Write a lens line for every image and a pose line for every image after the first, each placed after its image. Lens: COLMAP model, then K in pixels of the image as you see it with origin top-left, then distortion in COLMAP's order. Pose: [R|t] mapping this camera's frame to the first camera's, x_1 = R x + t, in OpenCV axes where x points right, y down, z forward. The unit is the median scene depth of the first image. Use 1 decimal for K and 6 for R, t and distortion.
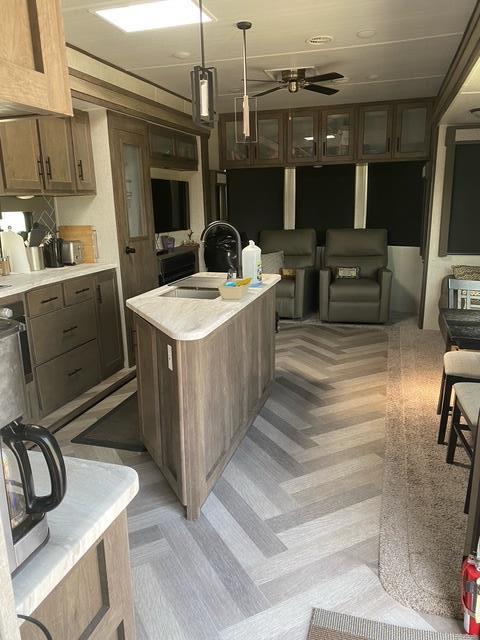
lens RADIAL K [[485.0, 0, 240.7], [0, 485.0, 319.3], [0, 0, 1]] dist [0.065997, -0.066618]
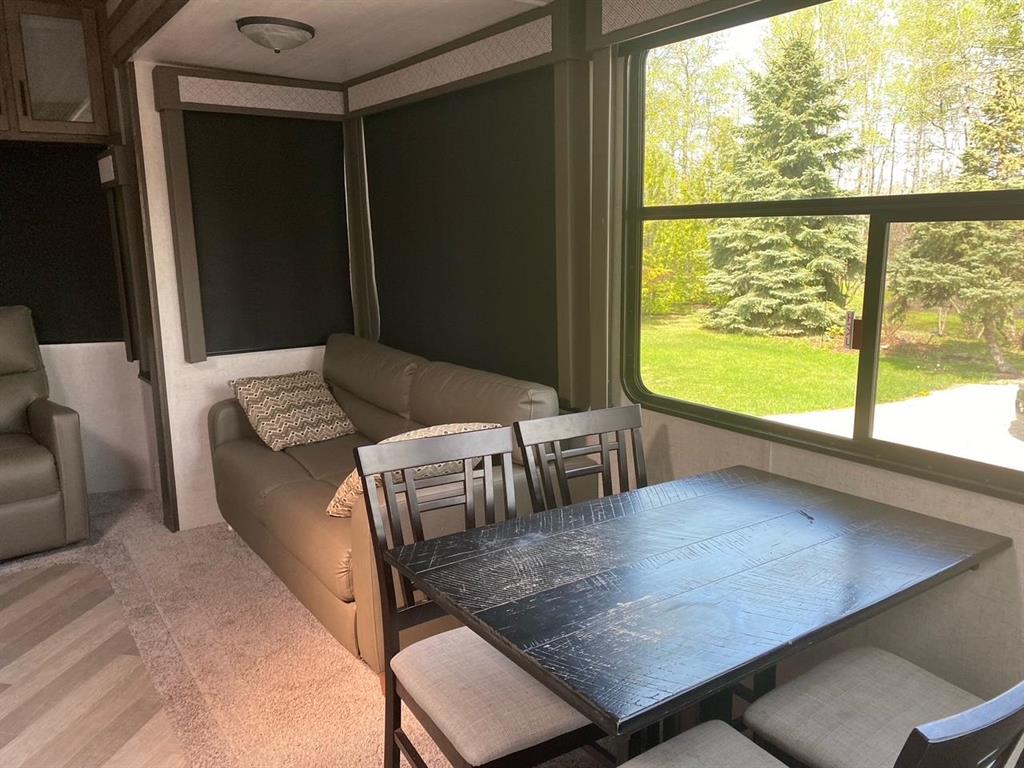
lens RADIAL K [[776.1, 0, 515.4], [0, 776.1, 378.7], [0, 0, 1]] dist [0.065997, -0.066618]
pose [[0.612655, -0.151259, 0.775741, 0.034963], [0.188296, 0.981188, 0.042608, -0.082926], [-0.767593, 0.119965, 0.629611, 0.313229]]
